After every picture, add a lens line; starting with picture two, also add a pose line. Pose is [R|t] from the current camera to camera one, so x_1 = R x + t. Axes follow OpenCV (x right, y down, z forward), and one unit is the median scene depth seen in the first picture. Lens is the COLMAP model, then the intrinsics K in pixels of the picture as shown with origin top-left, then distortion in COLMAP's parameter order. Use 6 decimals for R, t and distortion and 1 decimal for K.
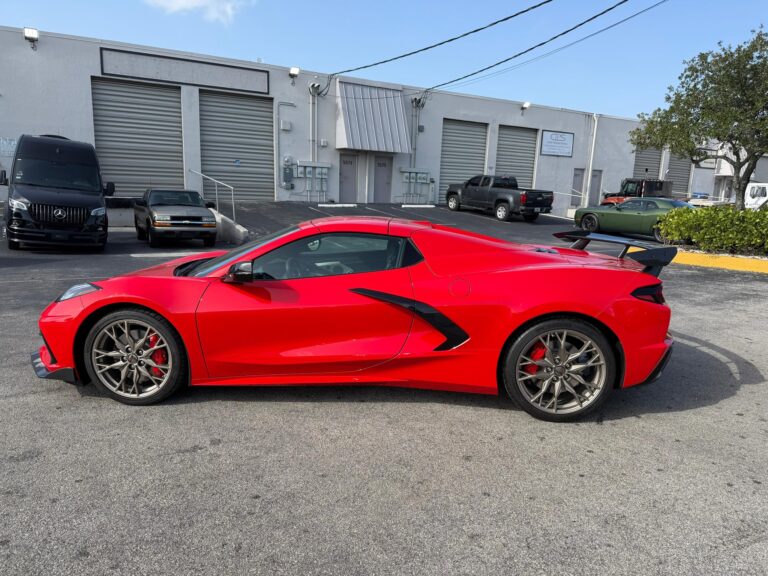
lens RADIAL K [[548.8, 0, 382.9], [0, 548.8, 295.3], [0, 0, 1]] dist [0.093817, -0.169649]
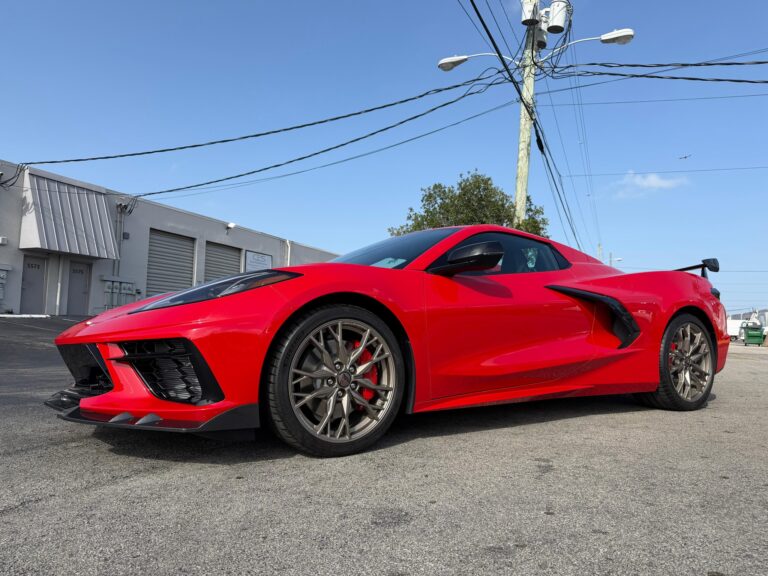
lens RADIAL K [[550.9, 0, 381.9], [0, 550.9, 277.2], [0, 0, 1]] dist [0.076707, -0.125009]
pose [[0.809129, 0.044411, 0.585951, -0.135288], [0.114394, 0.966159, -0.231193, 0.025689], [-0.576389, 0.254095, 0.776667, 0.070877]]
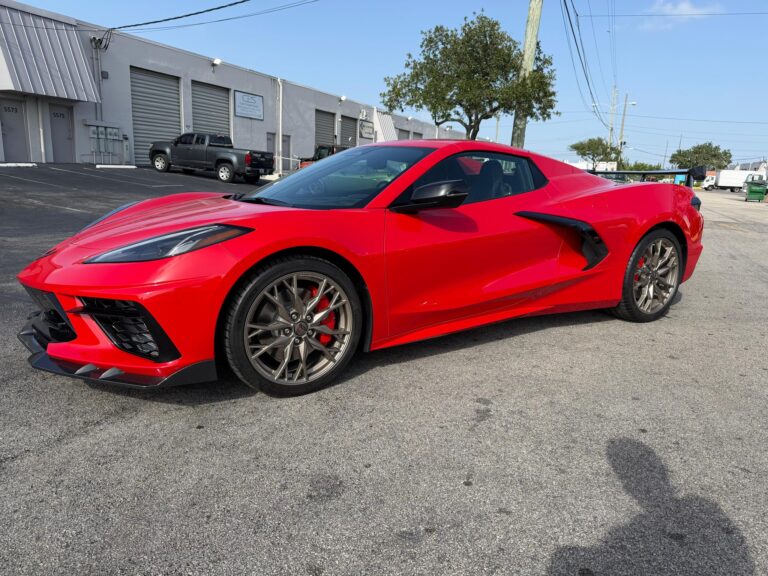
lens RADIAL K [[553.9, 0, 384.0], [0, 553.9, 288.0], [0, 0, 1]] dist [0.051994, -0.067396]
pose [[0.809268, -0.120882, 0.574868, -0.126828], [0.098589, 0.992667, 0.069948, 0.004217], [-0.579108, 0.000069, 0.815251, 0.062208]]
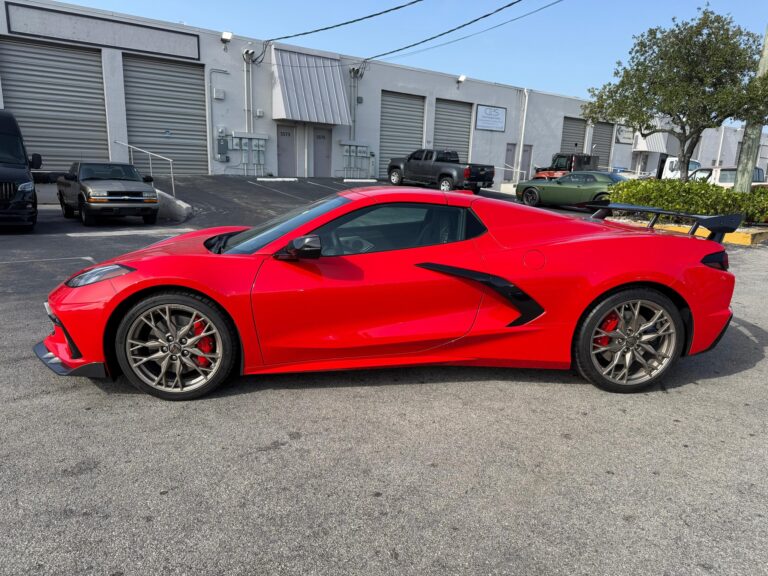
lens RADIAL K [[548.8, 0, 382.9], [0, 548.8, 295.3], [0, 0, 1]] dist [0.093817, -0.169649]
pose [[0.989809, -0.031654, 0.138841, -0.040568], [0.025693, 0.998678, 0.044522, -0.000189], [-0.140067, -0.040501, 0.989313, 0.014157]]
